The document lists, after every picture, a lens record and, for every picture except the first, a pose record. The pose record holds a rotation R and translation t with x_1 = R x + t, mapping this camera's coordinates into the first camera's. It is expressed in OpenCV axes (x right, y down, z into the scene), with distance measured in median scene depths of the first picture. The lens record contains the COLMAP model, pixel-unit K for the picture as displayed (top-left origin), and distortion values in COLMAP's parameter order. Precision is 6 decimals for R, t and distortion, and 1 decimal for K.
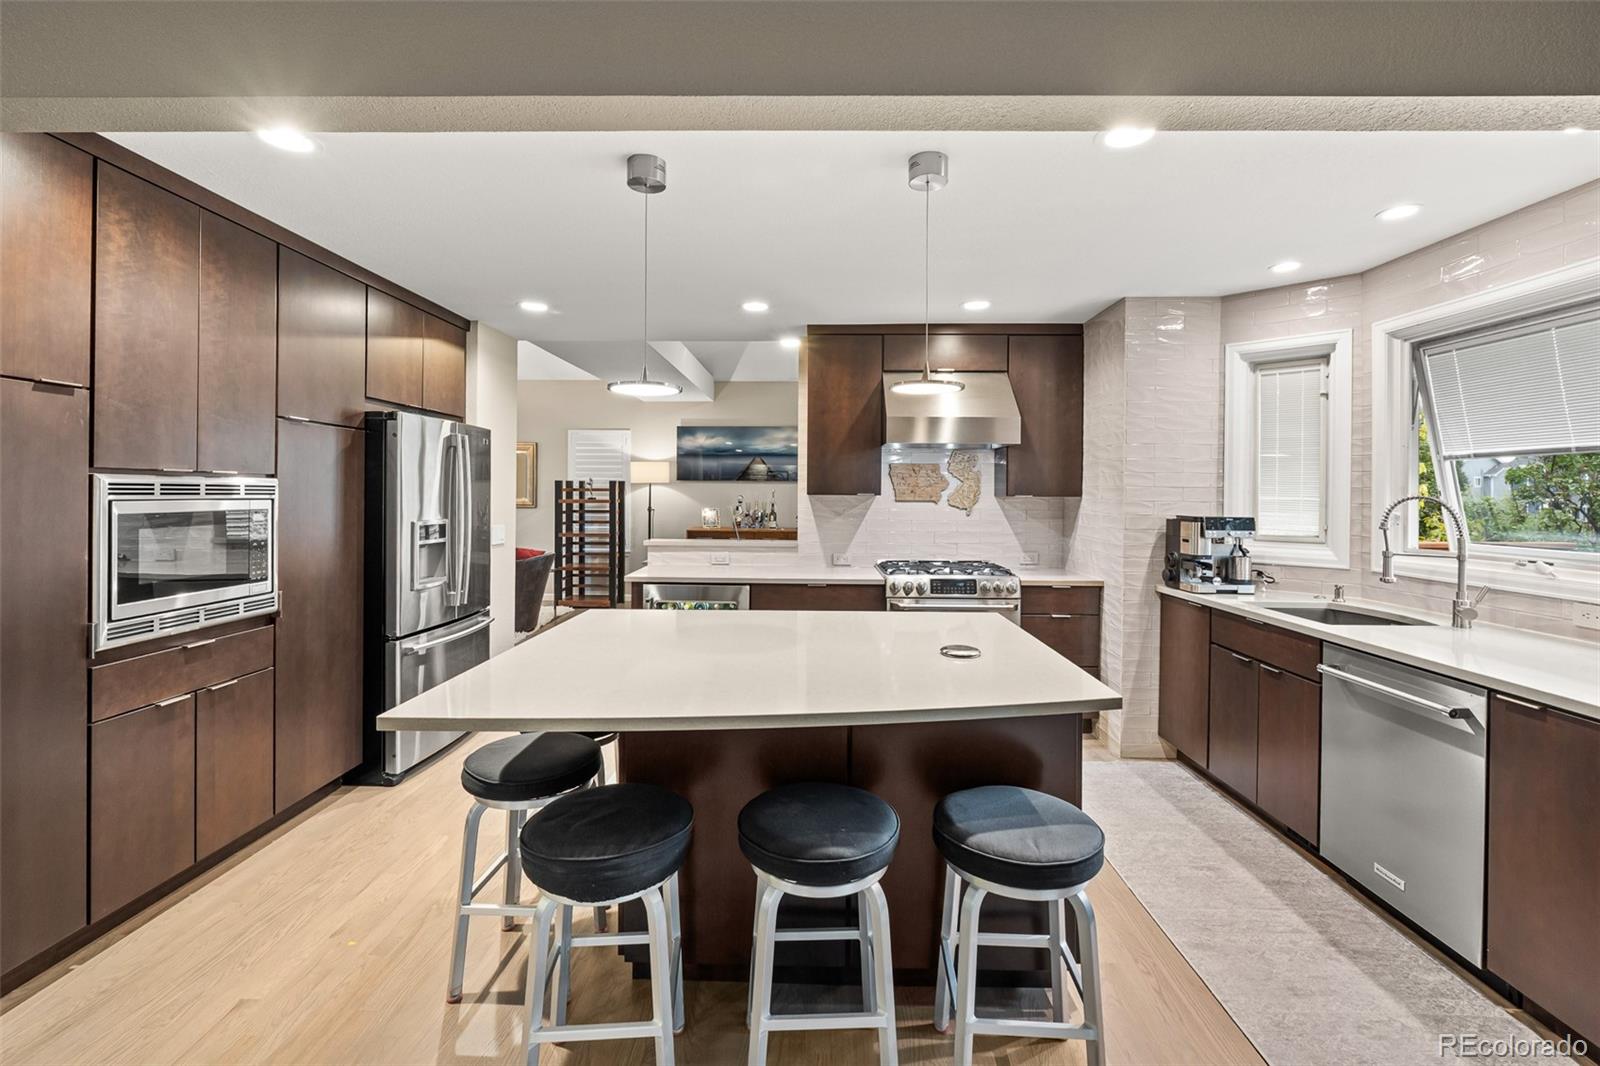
lens RADIAL K [[692.0, 0, 801.5], [0, 692.0, 497.7], [0, 0, 1]] dist [-0.000172, -0.000035]
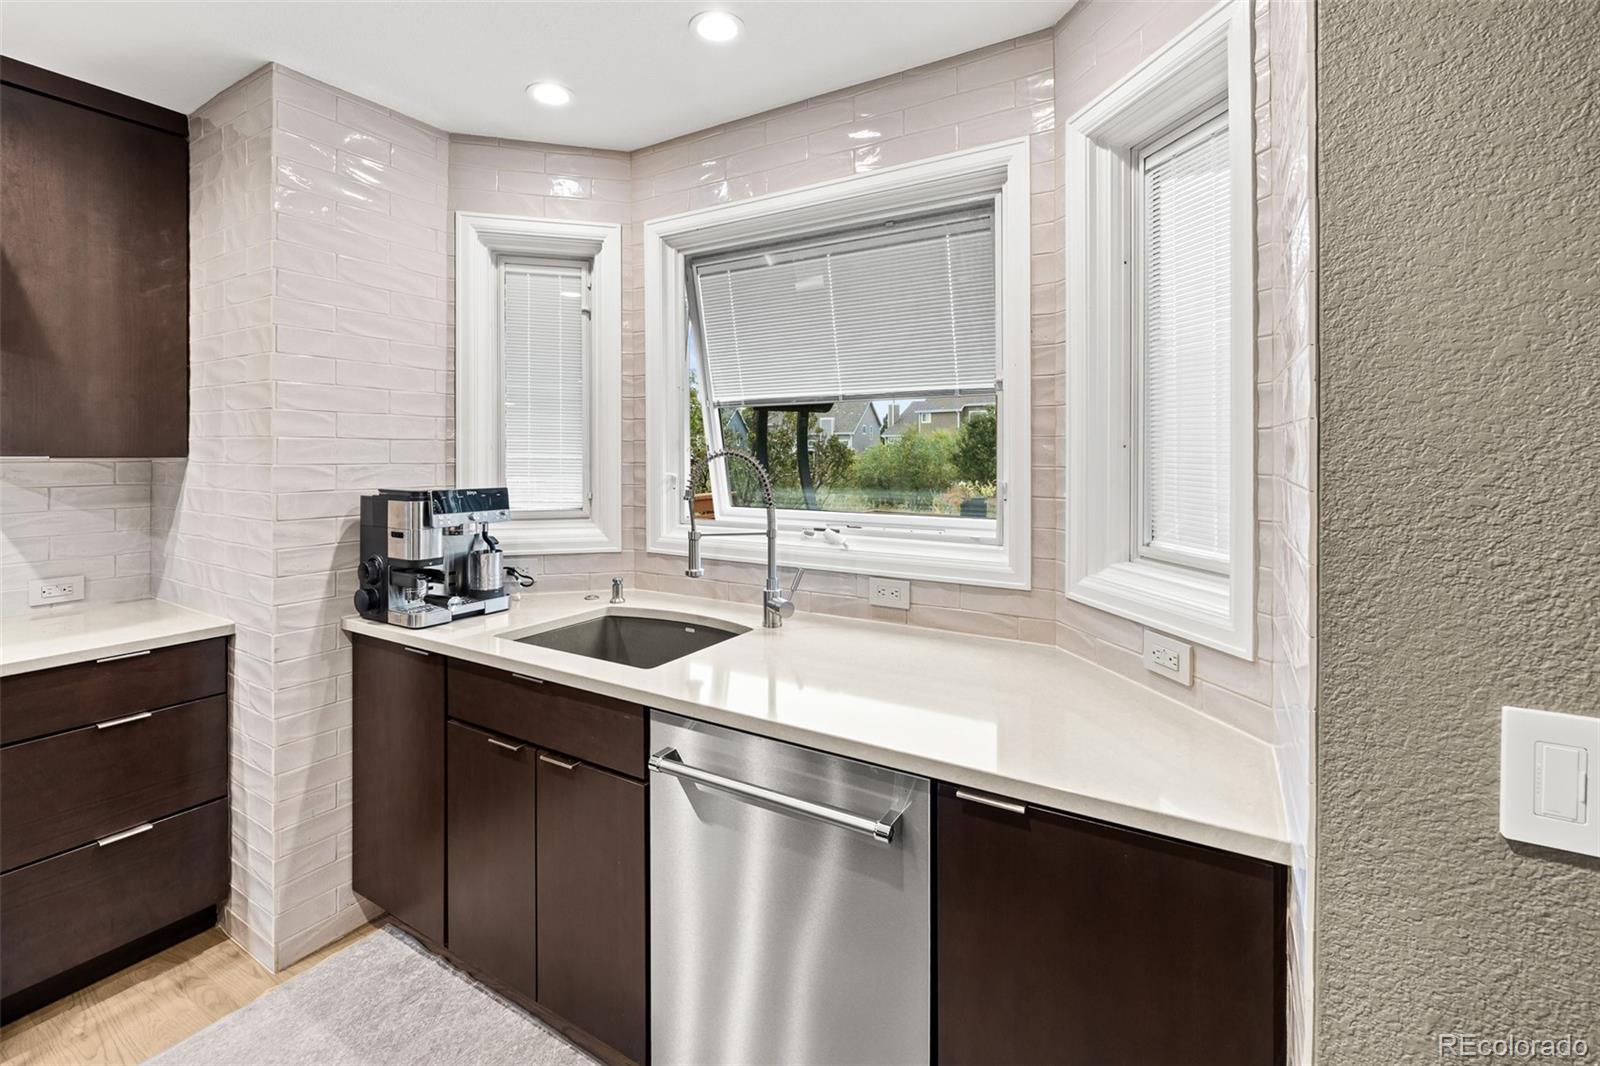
lens RADIAL K [[693.0, 0, 797.9], [0, 693.0, 453.2], [0, 0, 1]] dist [-0.011021, 0.000257]
pose [[0.501341, -0.007754, 0.865215, 0.227152], [0.010855, 0.999938, 0.002672, -0.001059], [-0.865182, 0.008053, 0.501394, 0.424215]]
